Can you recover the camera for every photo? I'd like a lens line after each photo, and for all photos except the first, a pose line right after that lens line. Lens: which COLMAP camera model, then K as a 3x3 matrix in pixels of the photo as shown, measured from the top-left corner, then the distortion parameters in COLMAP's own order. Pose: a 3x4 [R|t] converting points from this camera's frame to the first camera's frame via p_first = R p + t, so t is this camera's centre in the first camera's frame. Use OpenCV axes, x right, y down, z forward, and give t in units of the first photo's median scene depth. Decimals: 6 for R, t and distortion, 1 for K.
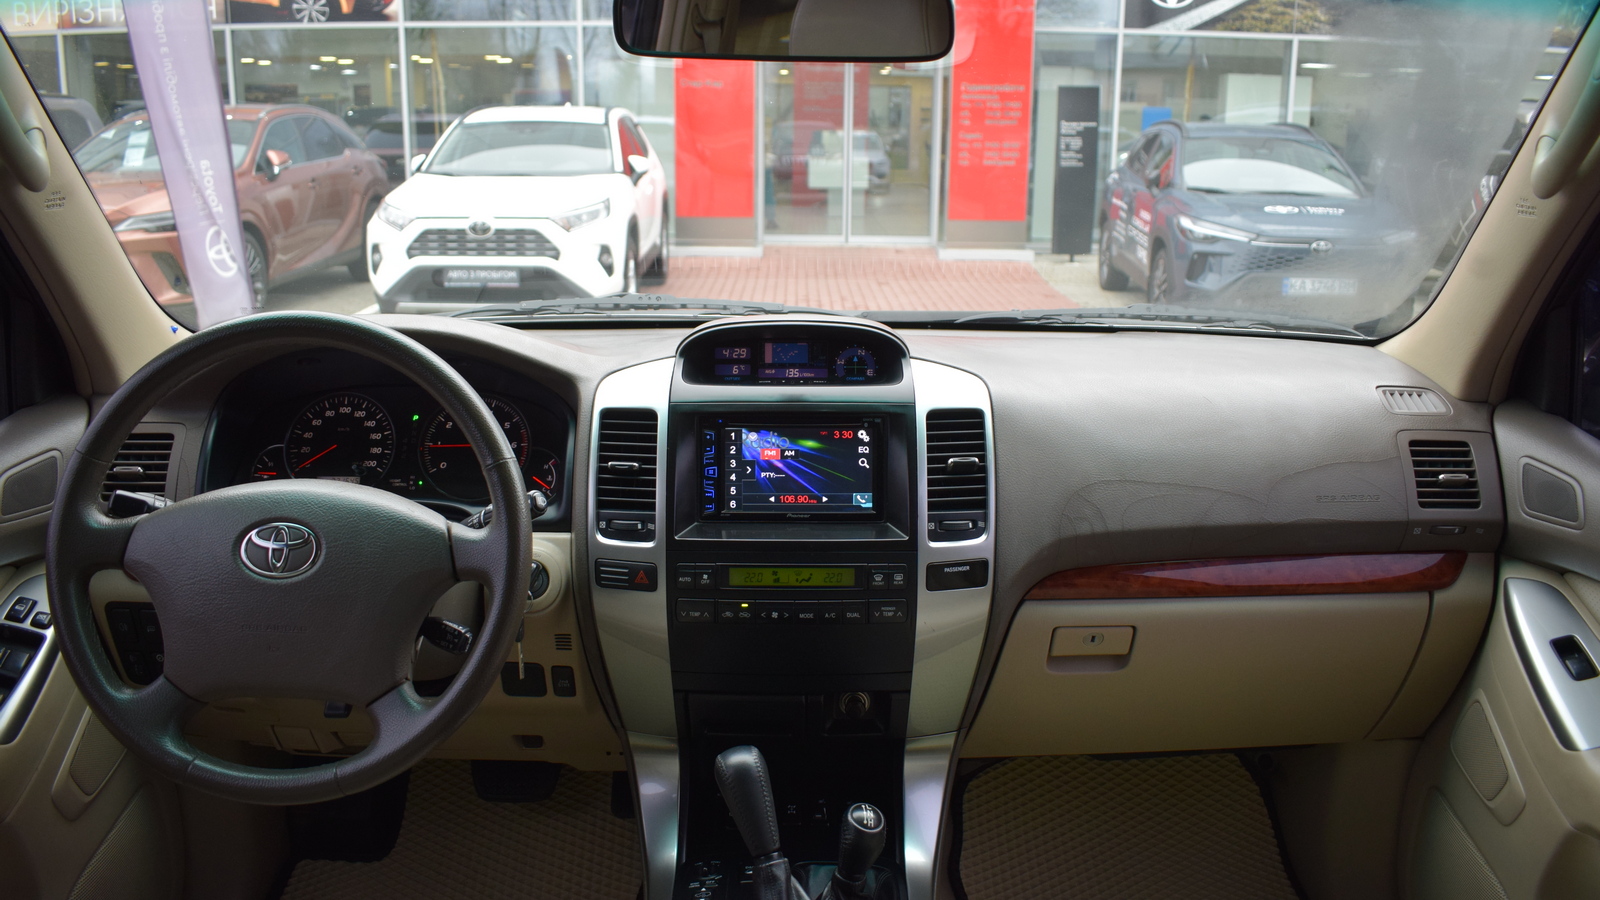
lens RADIAL K [[1260.8, 0, 816.8], [0, 1260.8, 449.1], [0, 0, 1]] dist [-0.098046, 0.007968]
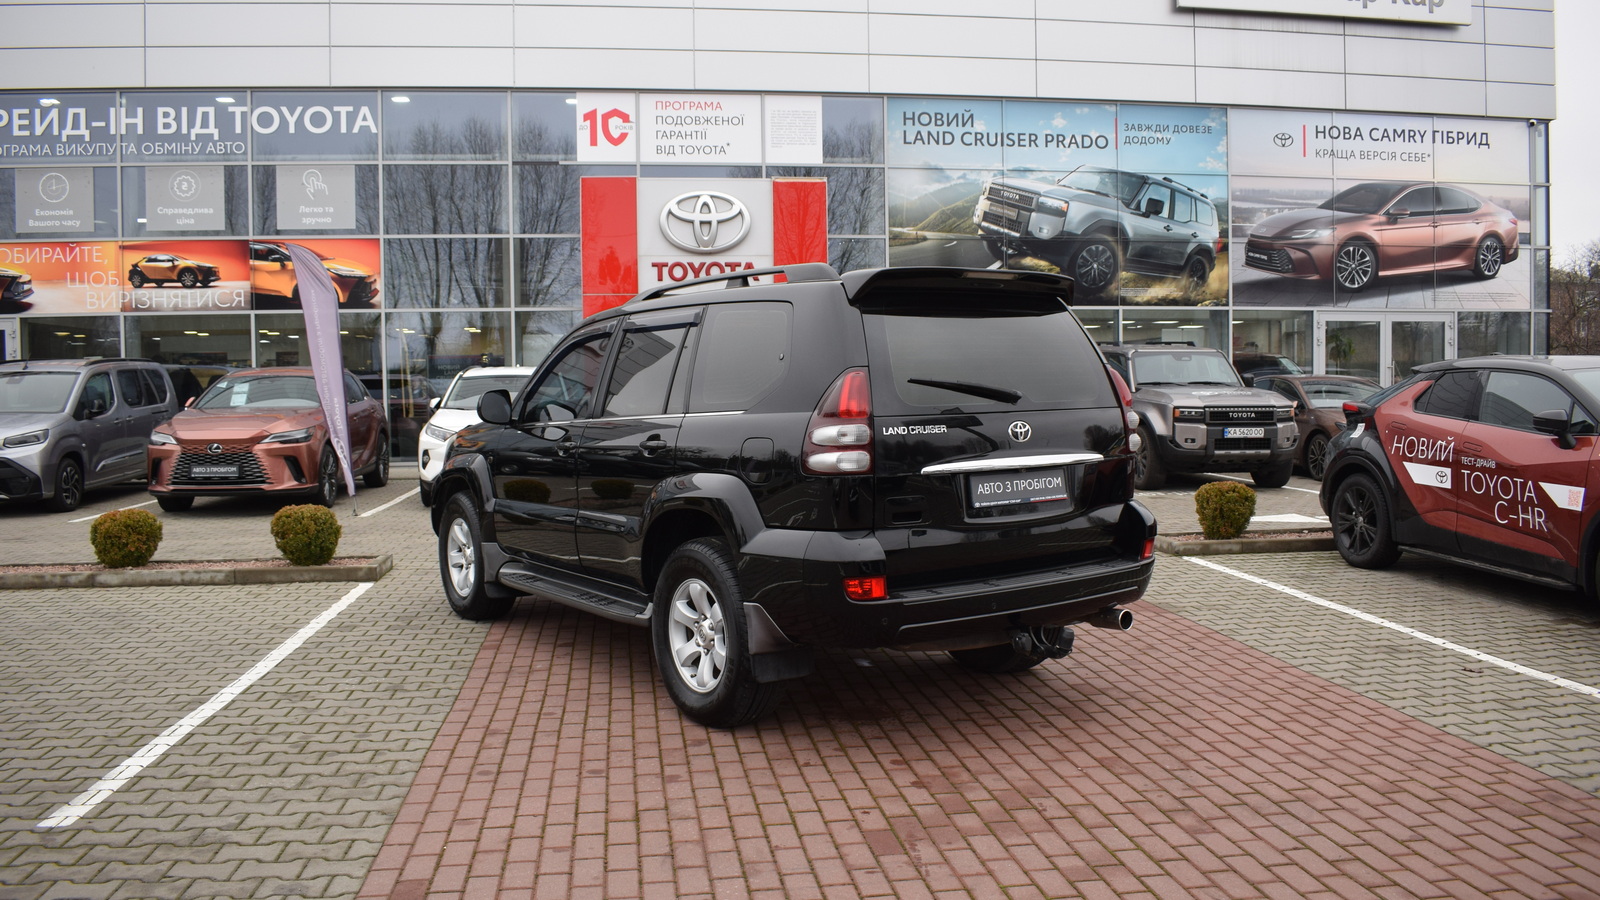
lens RADIAL K [[1249.6, 0, 801.6], [0, 1249.6, 450.7], [0, 0, 1]] dist [-0.097486, 0.018802]
pose [[0.991606, -0.029050, 0.125993, -0.047540], [0.053270, 0.979679, -0.193367, 0.111059], [-0.117815, 0.198455, 0.973003, -0.399461]]
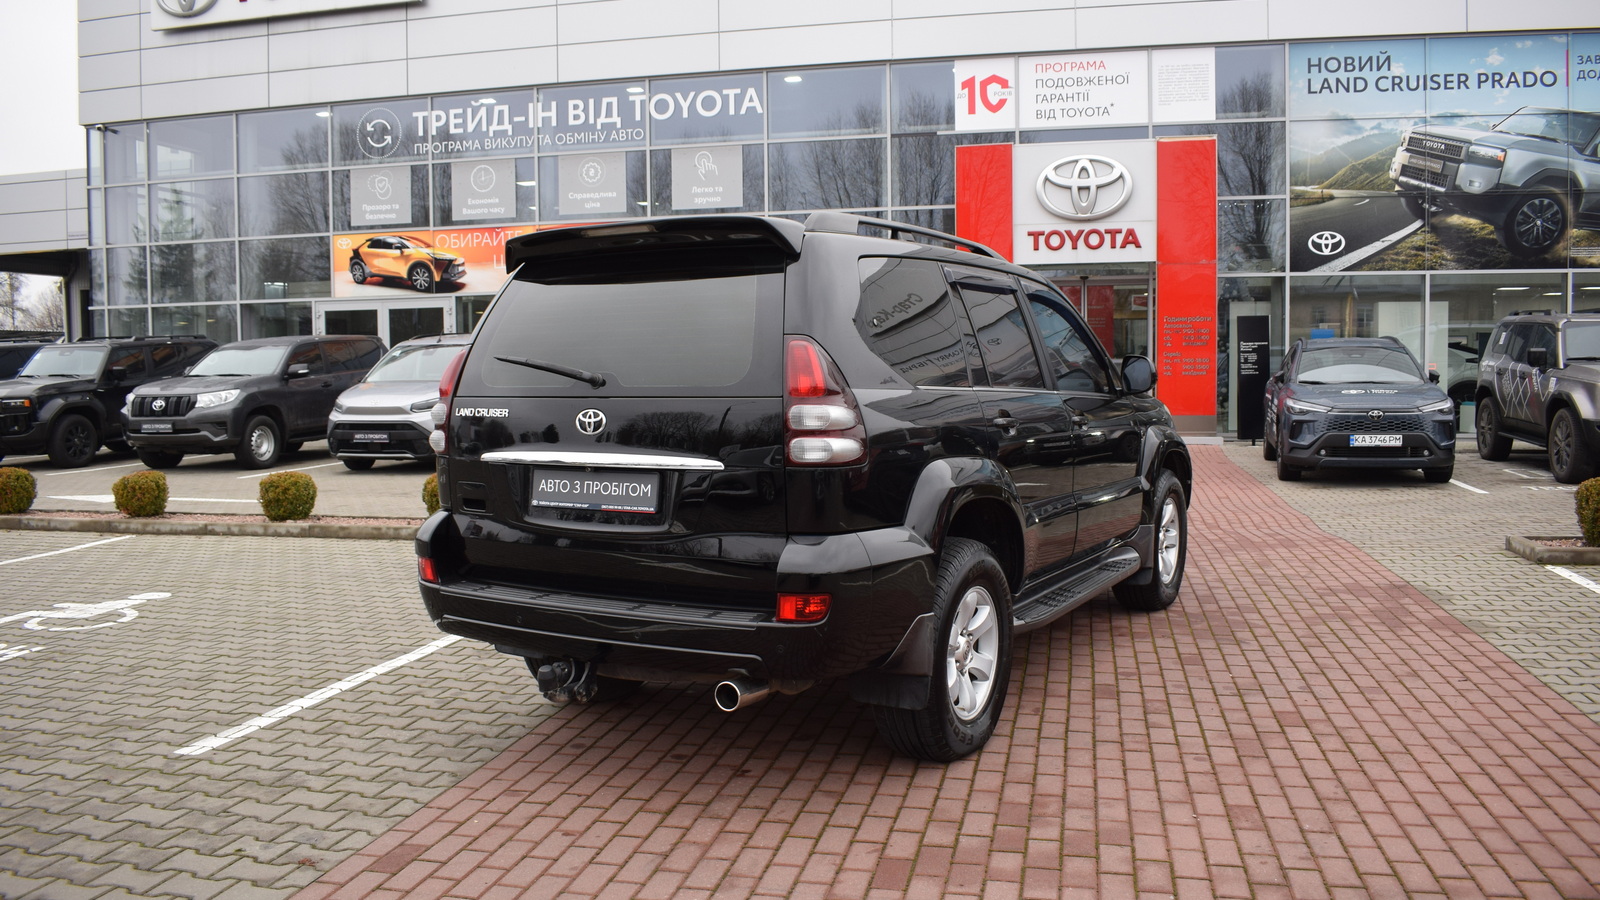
lens RADIAL K [[1249.6, 0, 801.6], [0, 1249.6, 450.7], [0, 0, 1]] dist [-0.097486, 0.018802]
pose [[0.972350, -0.005484, -0.233465, 0.044973], [-0.036487, 0.983879, -0.175076, 0.105220], [0.230662, 0.178753, 0.956474, -0.368076]]
